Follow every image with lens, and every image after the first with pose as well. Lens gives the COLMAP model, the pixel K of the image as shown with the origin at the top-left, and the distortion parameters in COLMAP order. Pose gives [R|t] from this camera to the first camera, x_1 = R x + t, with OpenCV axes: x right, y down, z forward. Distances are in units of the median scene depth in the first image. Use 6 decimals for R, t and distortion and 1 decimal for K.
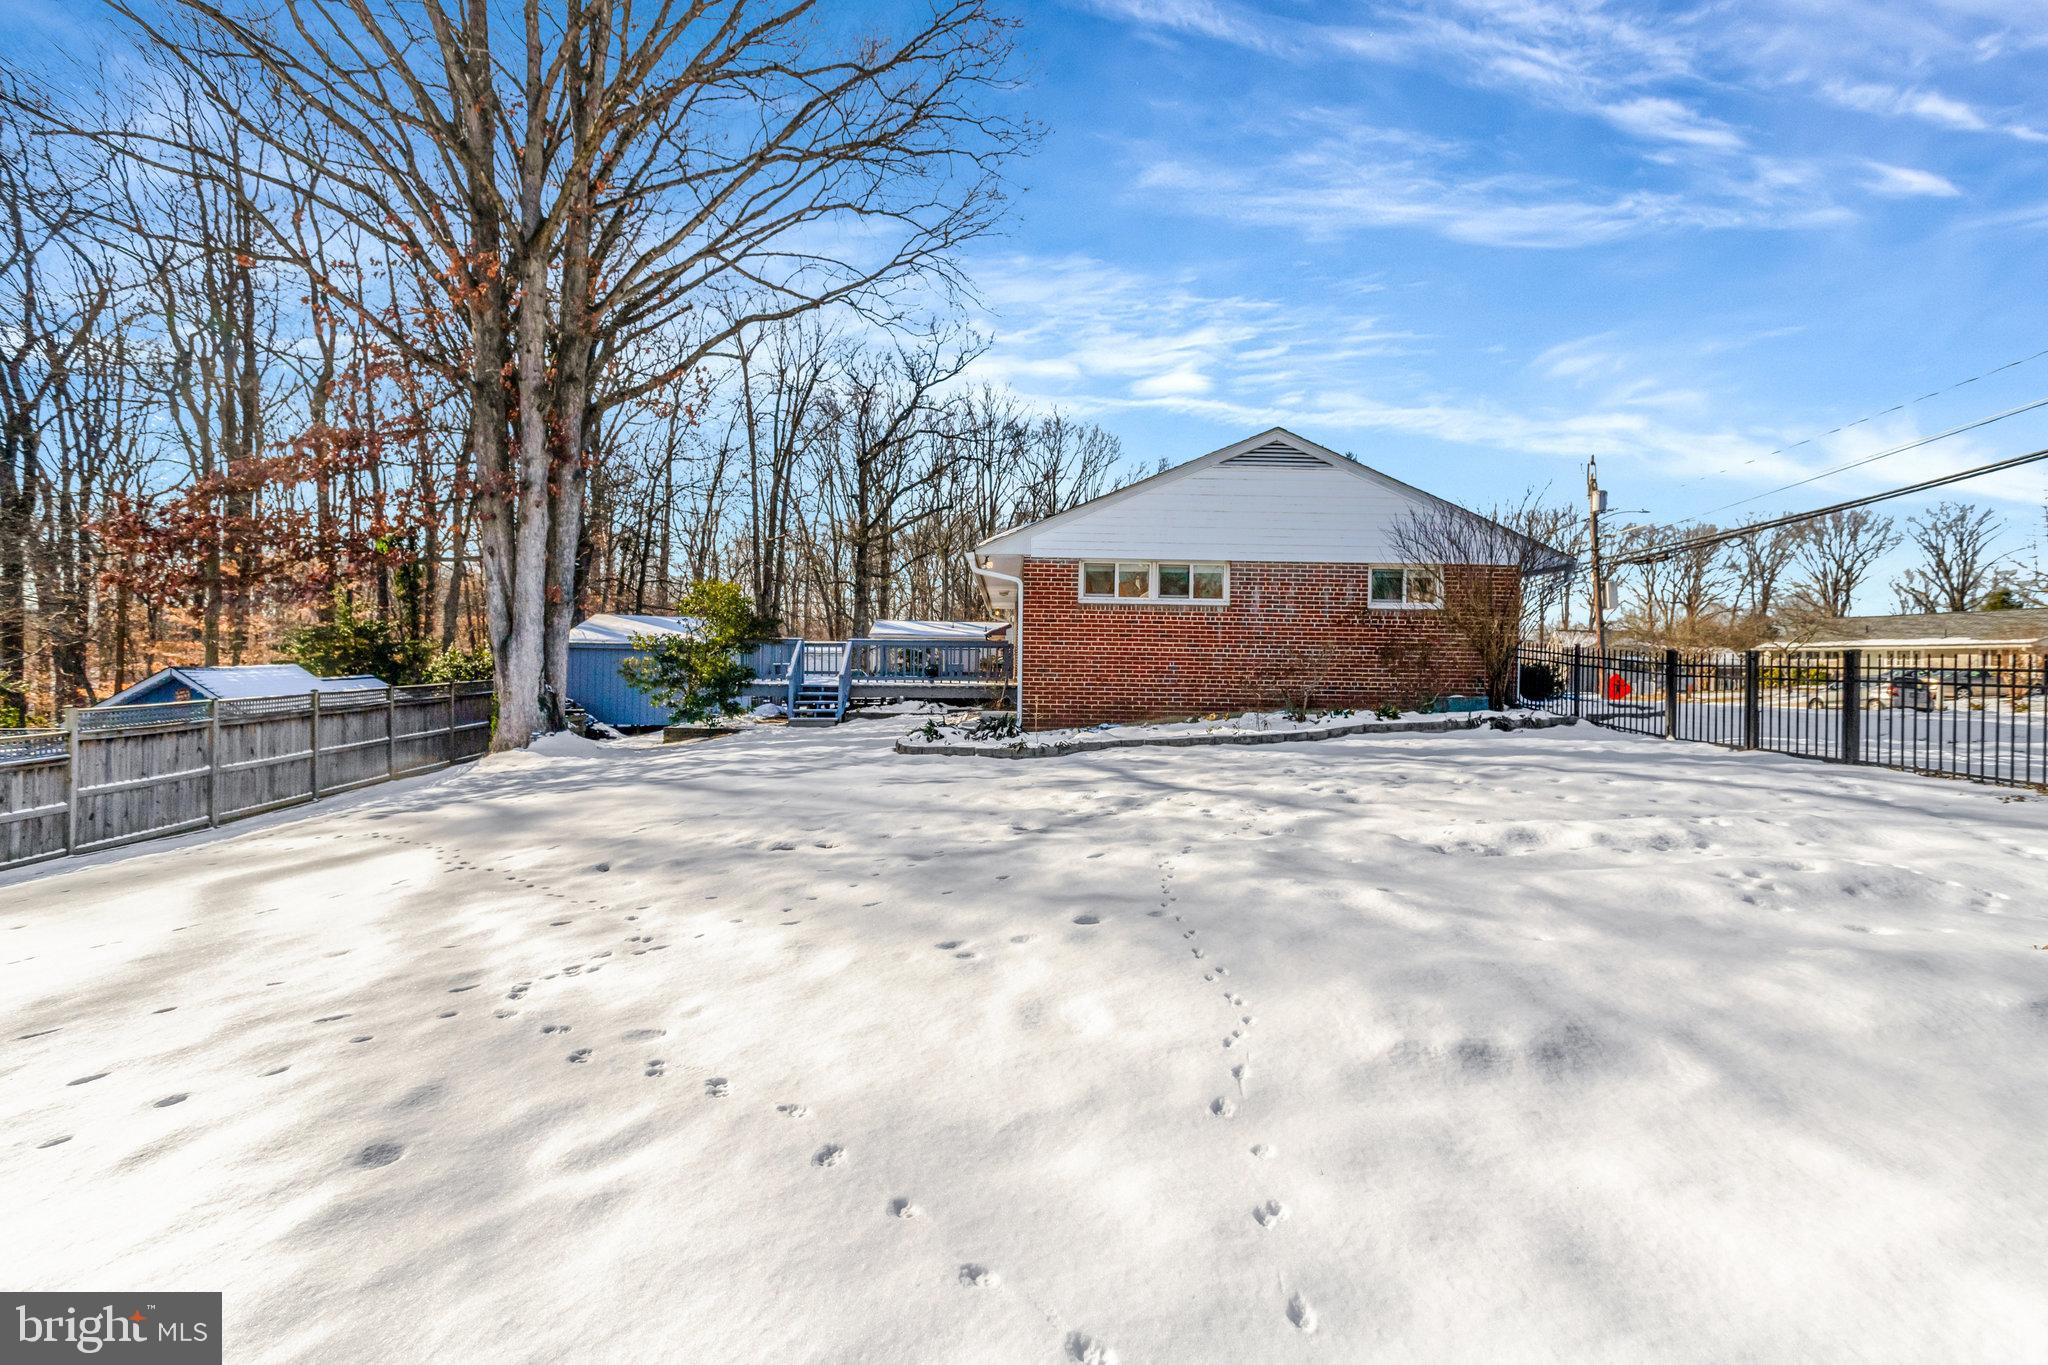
lens RADIAL K [[965.4, 0, 1024.0], [0, 965.4, 682.5], [0, 0, 1]] dist [0.020043, 0.000398]
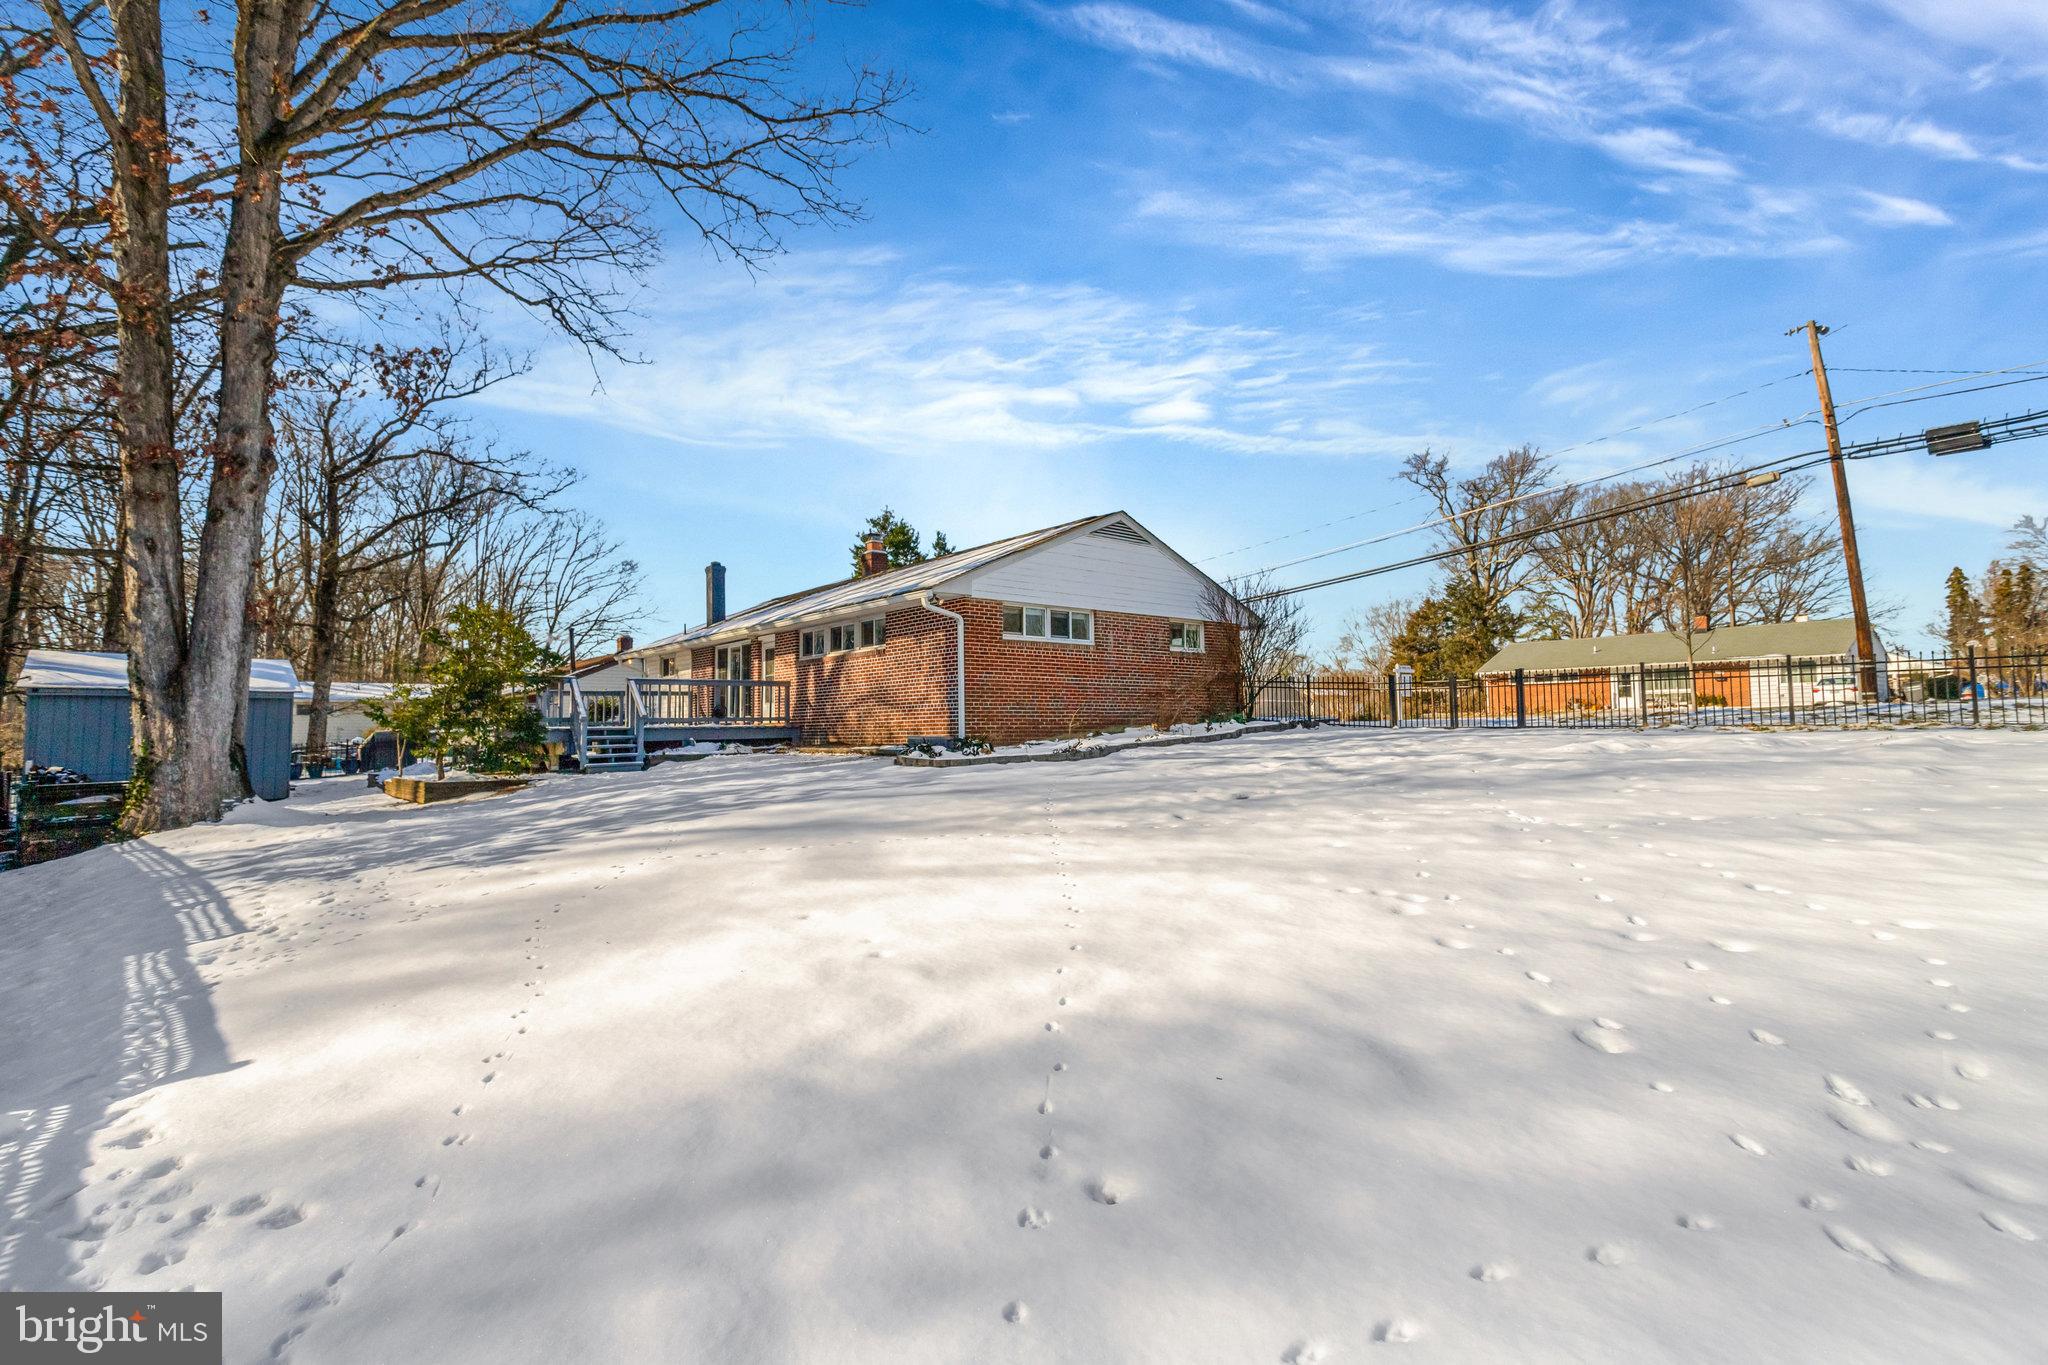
lens RADIAL K [[961.7, 0, 1026.4], [0, 961.7, 687.8], [0, 0, 1]] dist [0.019816, 0.000604]
pose [[0.781127, 0.003430, 0.624363, -0.644182], [0.038884, 0.997777, -0.054128, 0.040757], [-0.623160, 0.066558, 0.779257, 0.075770]]
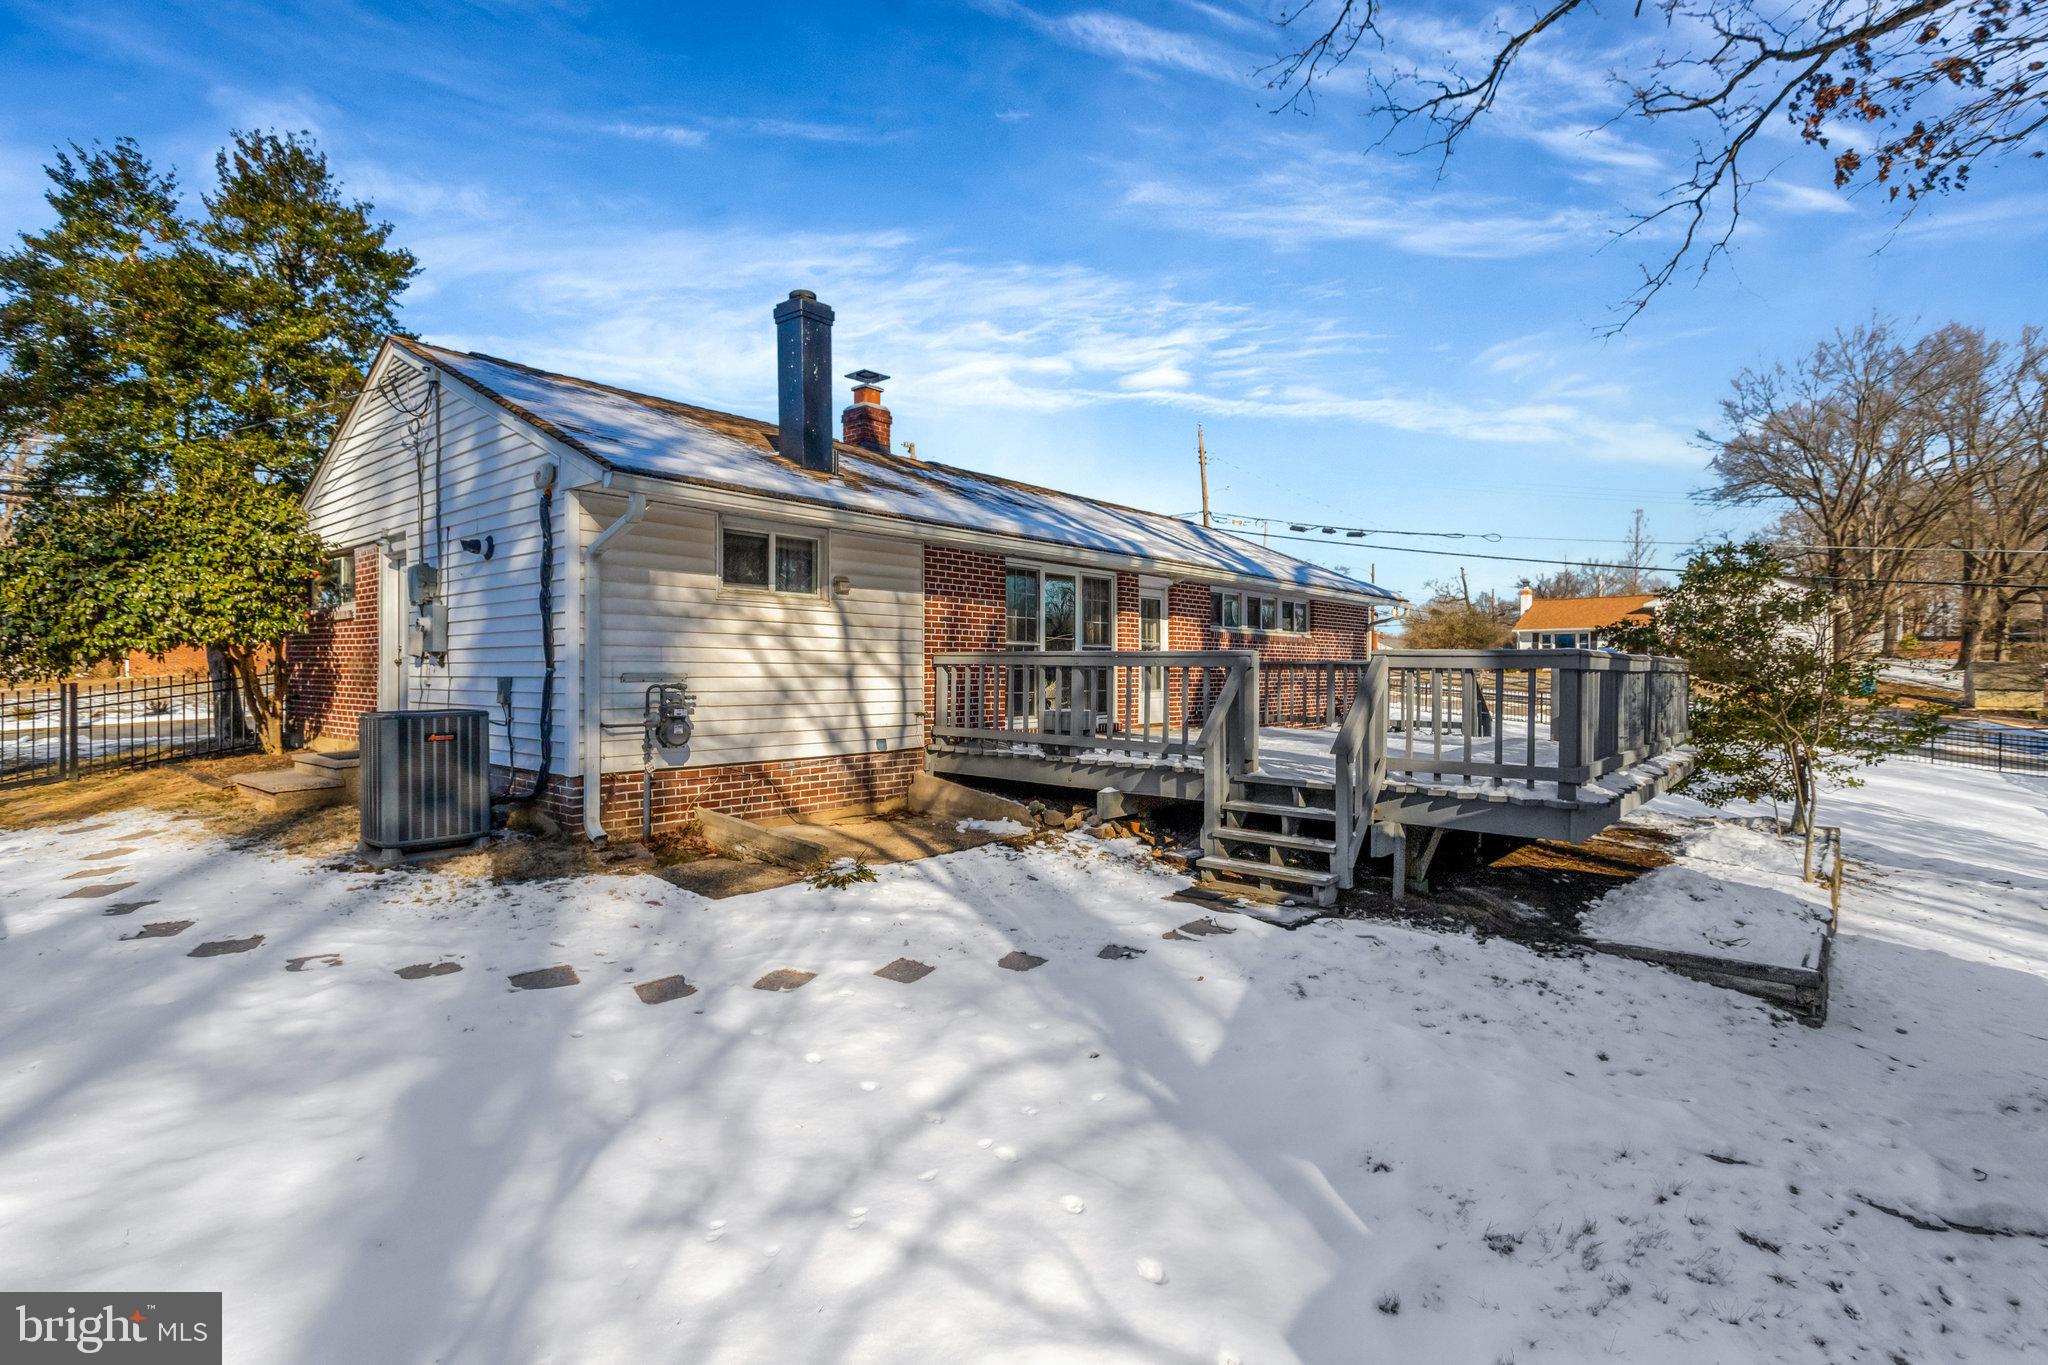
lens RADIAL K [[965.4, 0, 1024.0], [0, 965.4, 682.5], [0, 0, 1]] dist [0.020043, 0.000398]
pose [[-0.745486, -0.021483, 0.666175, -0.538056], [0.002900, 0.999366, 0.035473, -0.073411], [-0.666515, 0.028377, -0.744951, 2.300952]]
